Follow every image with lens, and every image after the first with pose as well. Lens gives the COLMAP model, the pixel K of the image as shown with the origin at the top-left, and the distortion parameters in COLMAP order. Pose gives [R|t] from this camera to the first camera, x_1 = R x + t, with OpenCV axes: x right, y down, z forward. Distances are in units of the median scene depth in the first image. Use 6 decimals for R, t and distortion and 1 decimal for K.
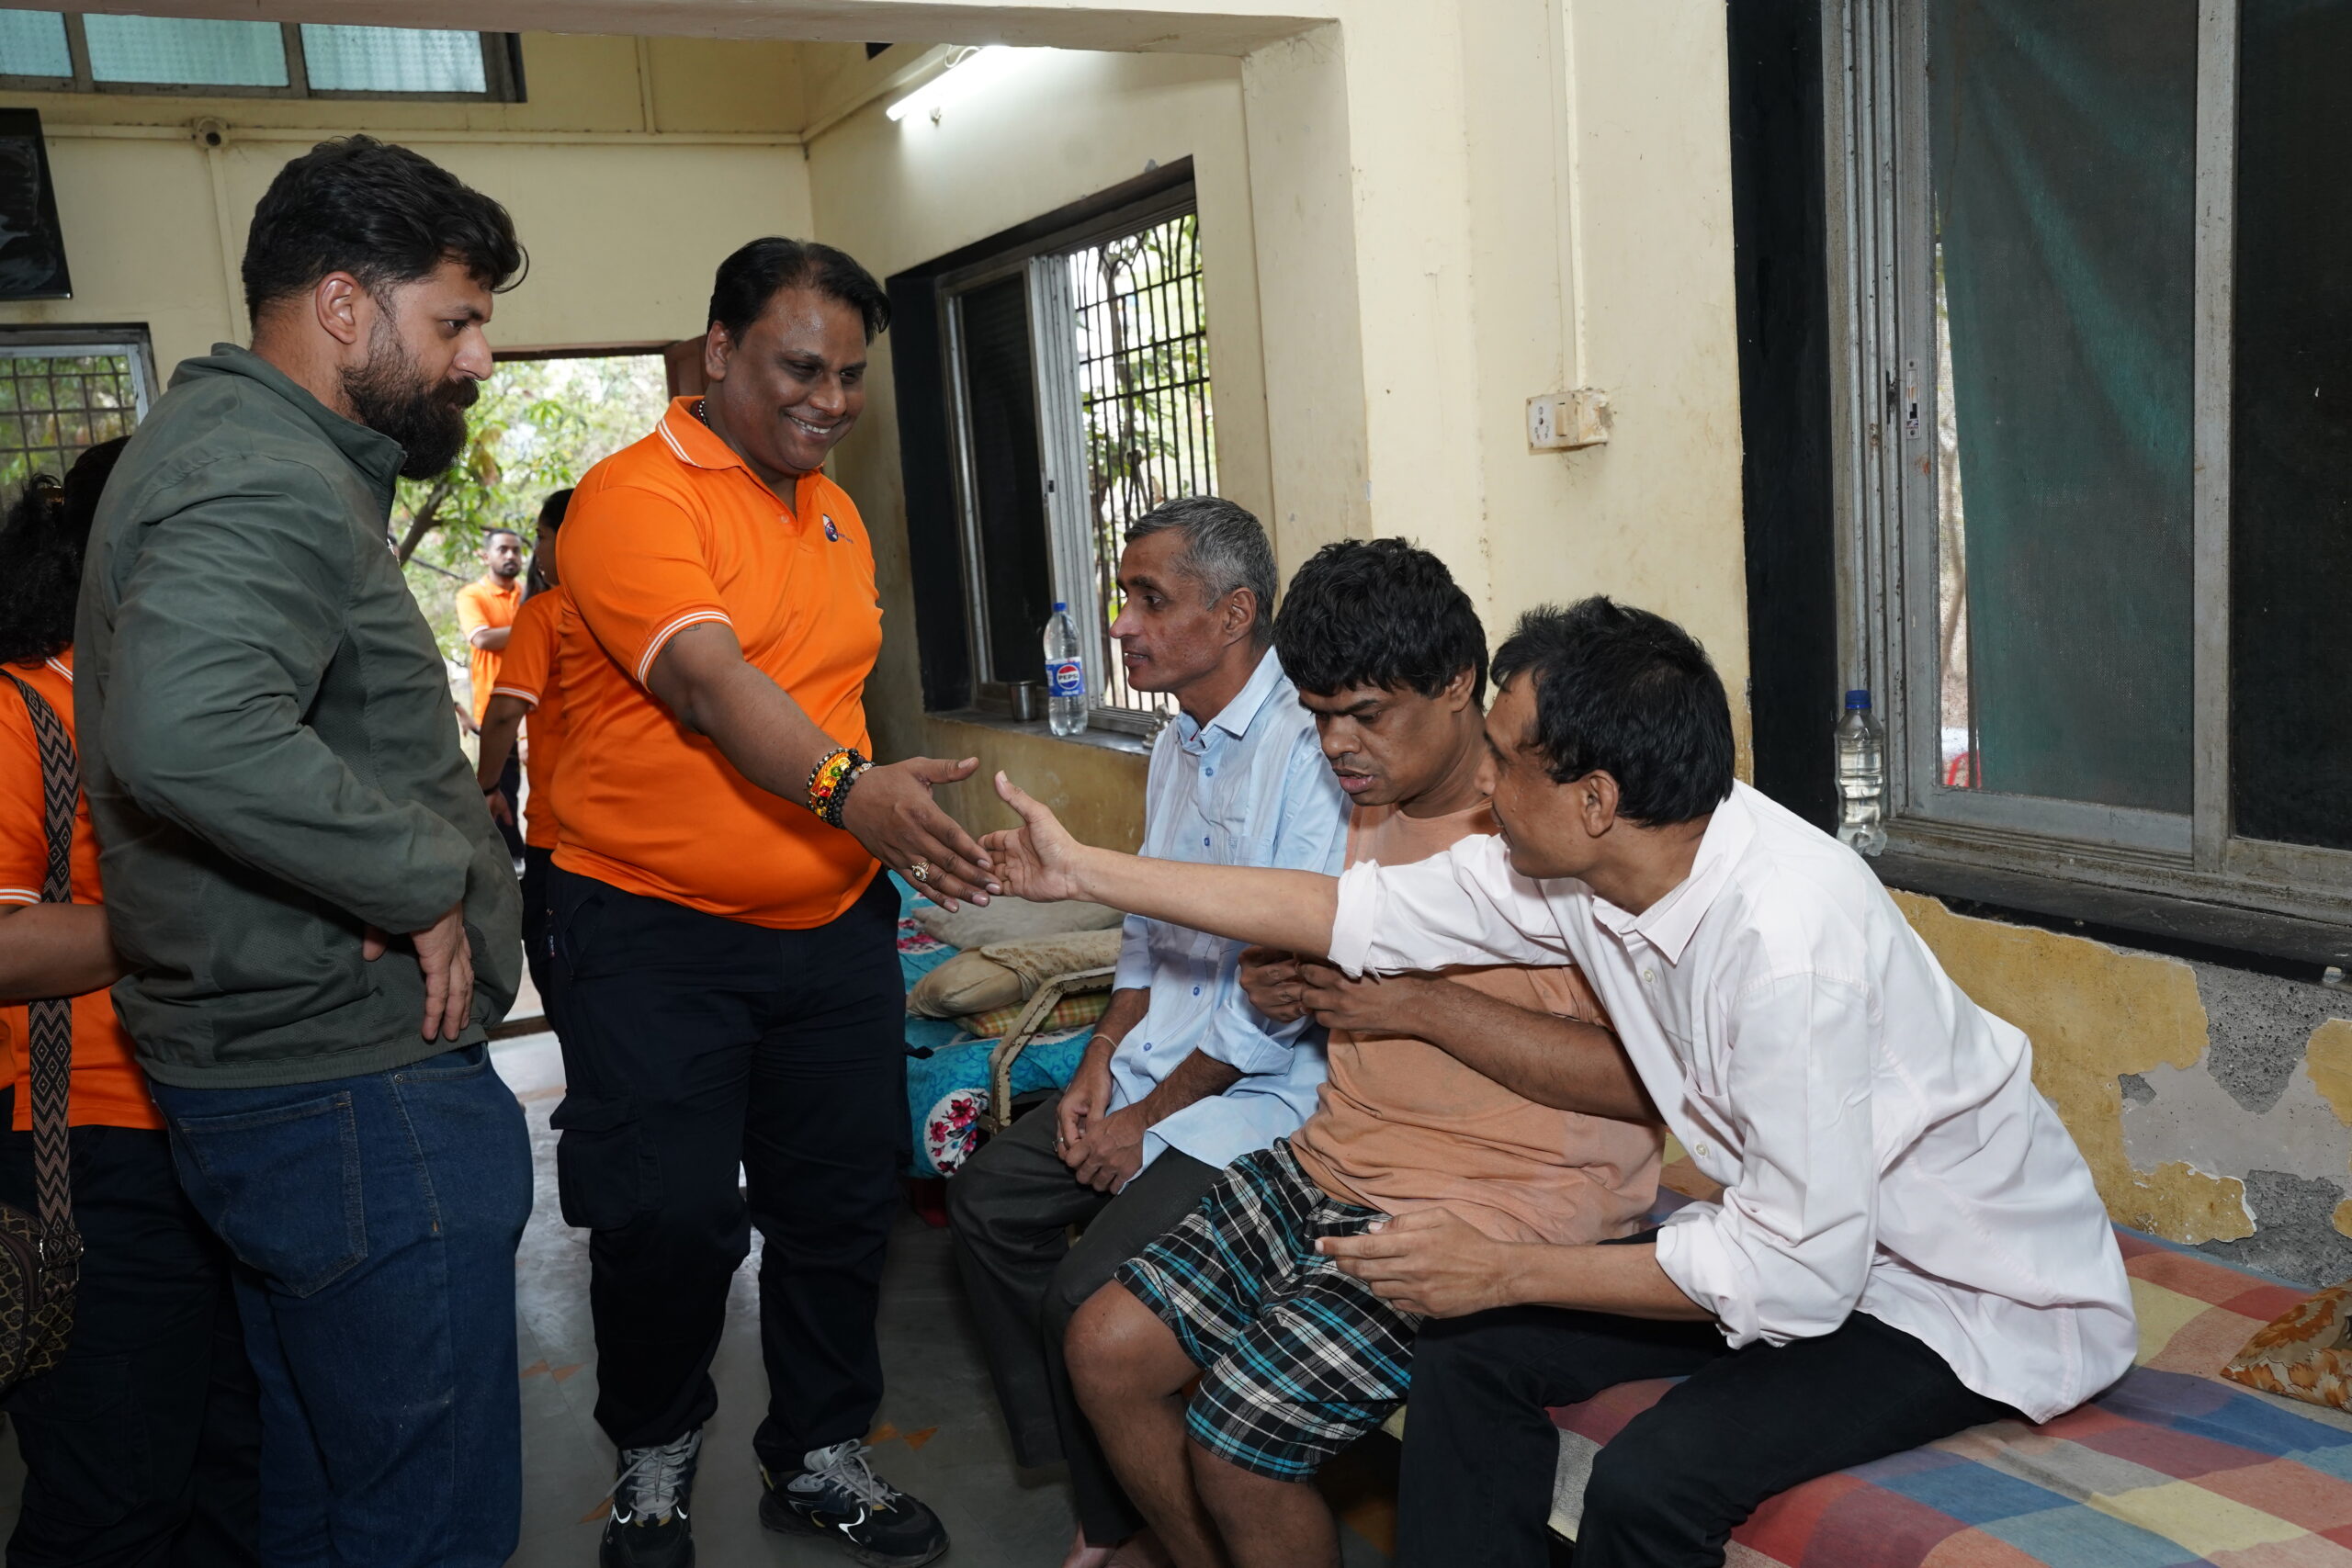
lens RADIAL K [[2074.8, 0, 1176.0], [0, 2074.8, 784.0], [0, 0, 1]] dist [-0.049301, 0.156983]
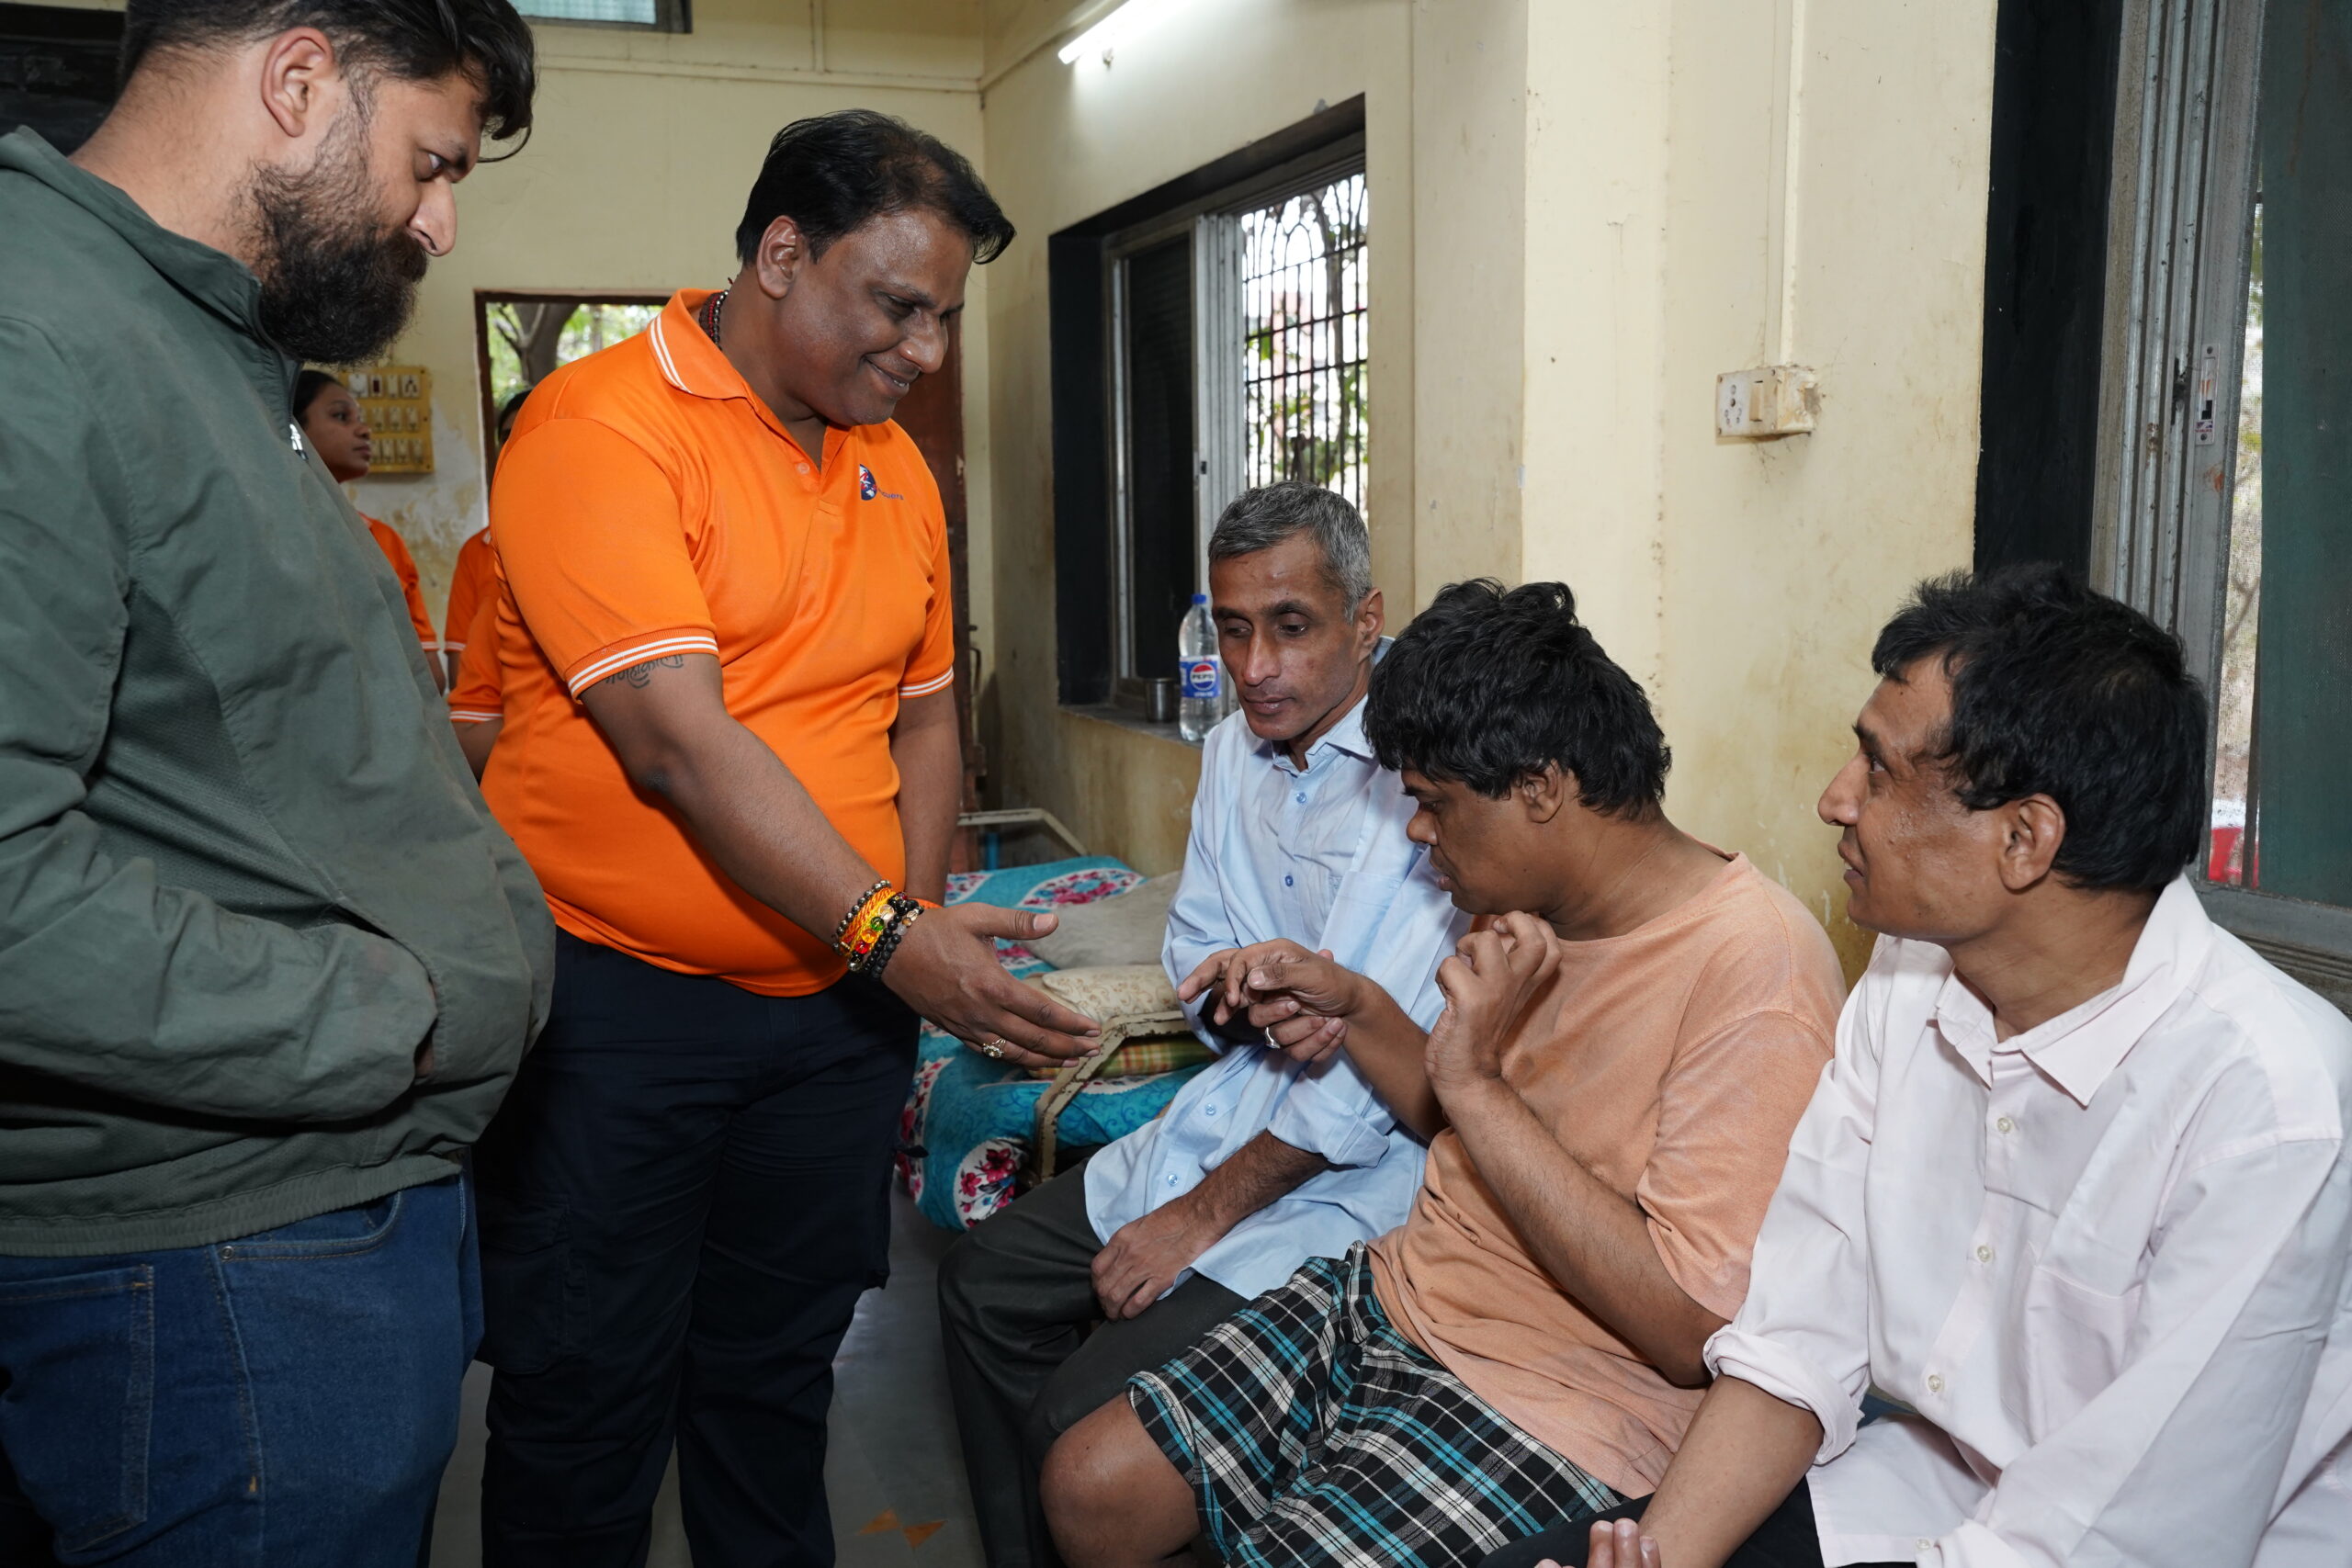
lens RADIAL K [[2074.8, 0, 1176.0], [0, 2074.8, 784.0], [0, 0, 1]] dist [-0.049301, 0.156983]
pose [[0.992341, 0.074622, -0.098437, 0.045472], [-0.074973, 0.997186, 0.000133, -0.006091], [0.098170, 0.007248, 0.995143, 0.147155]]
